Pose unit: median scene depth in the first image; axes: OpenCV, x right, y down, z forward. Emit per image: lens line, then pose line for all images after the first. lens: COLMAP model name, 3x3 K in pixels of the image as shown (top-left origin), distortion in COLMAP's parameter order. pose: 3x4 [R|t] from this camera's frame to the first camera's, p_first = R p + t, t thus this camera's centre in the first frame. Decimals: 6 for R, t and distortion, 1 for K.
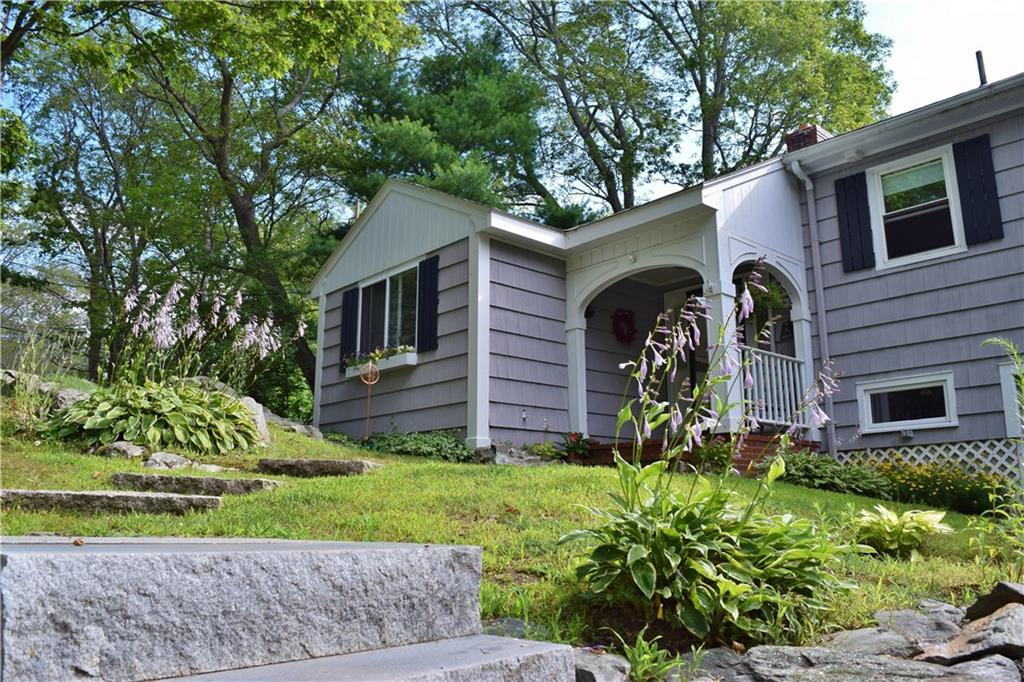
lens RADIAL K [[783.8, 0, 512.0], [0, 783.8, 341.0], [0, 0, 1]] dist [-0.006167, -0.007232]
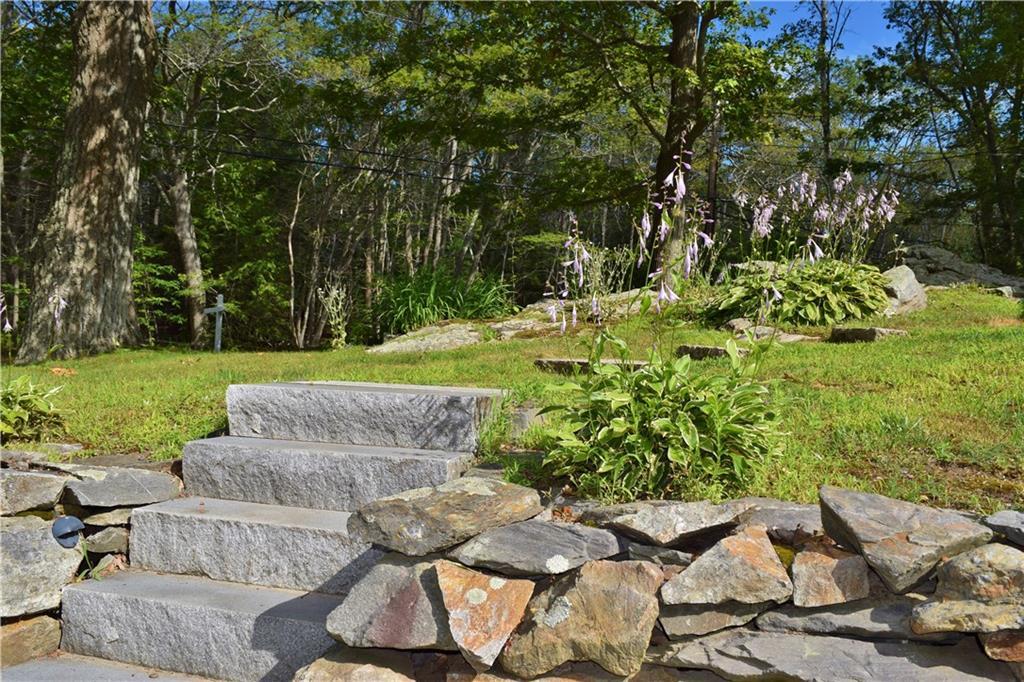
lens RADIAL K [[783.8, 0, 512.0], [0, 783.8, 341.0], [0, 0, 1]] dist [-0.006167, -0.007232]
pose [[0.478448, -0.017486, -0.877942, 1.572875], [0.166495, 0.983472, 0.071147, 0.071034], [0.862187, -0.180213, 0.473451, 0.428794]]
